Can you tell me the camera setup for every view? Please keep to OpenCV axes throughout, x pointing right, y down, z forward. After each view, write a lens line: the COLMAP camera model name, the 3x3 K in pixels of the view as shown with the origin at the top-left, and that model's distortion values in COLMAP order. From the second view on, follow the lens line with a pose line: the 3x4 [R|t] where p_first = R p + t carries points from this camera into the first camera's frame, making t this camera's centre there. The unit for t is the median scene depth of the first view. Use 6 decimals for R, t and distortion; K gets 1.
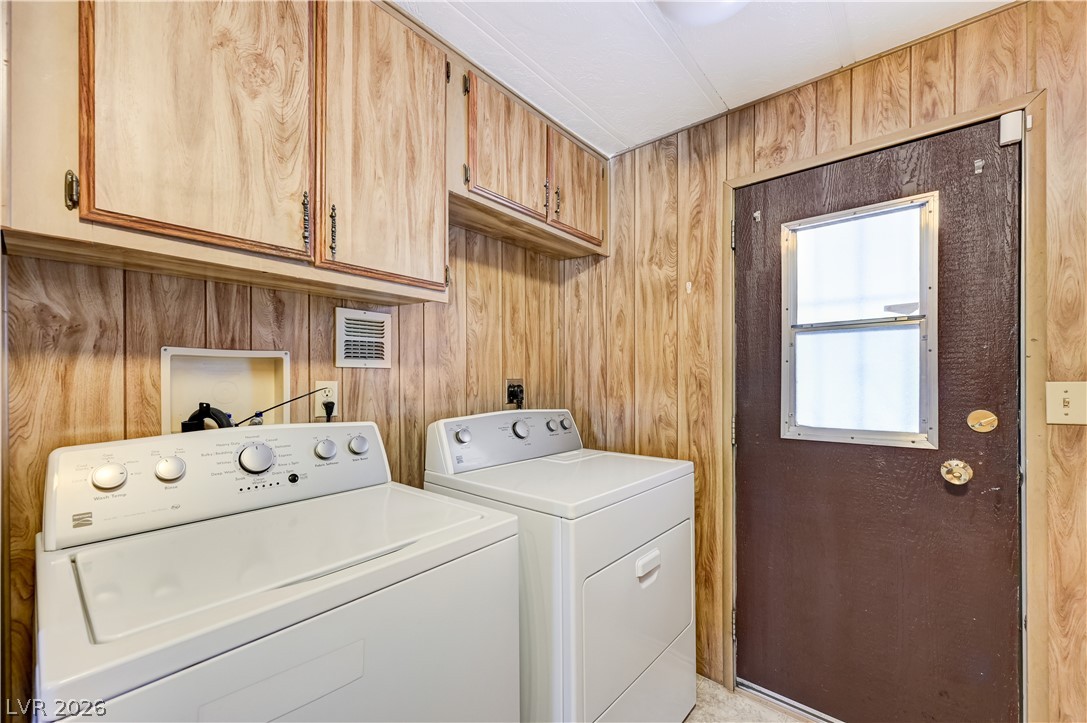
lens RADIAL K [[433.8, 0, 548.8], [0, 433.8, 378.1], [0, 0, 1]] dist [-0.003047, 0.001238]
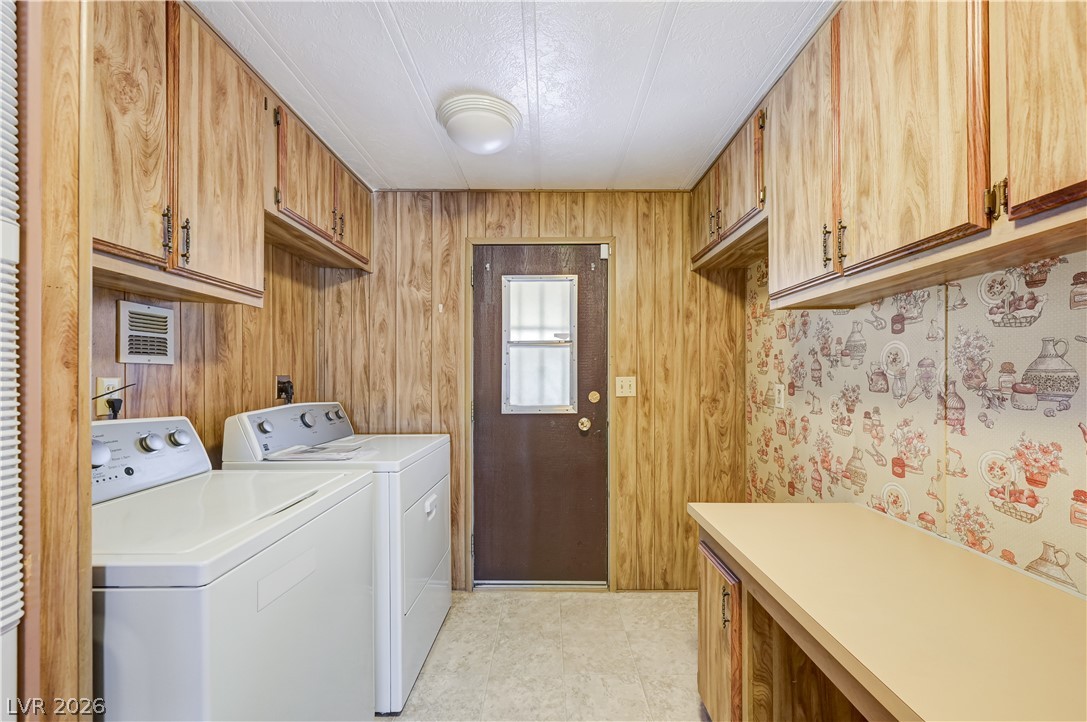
lens RADIAL K [[433.8, 0, 548.4], [0, 433.8, 372.1], [0, 0, 1]] dist [-0.003047, 0.001238]
pose [[0.766736, 0.005668, 0.641938, -0.358322], [-0.001244, 0.999972, -0.007344, 0.000933], [-0.641961, 0.004832, 0.766722, -0.319559]]
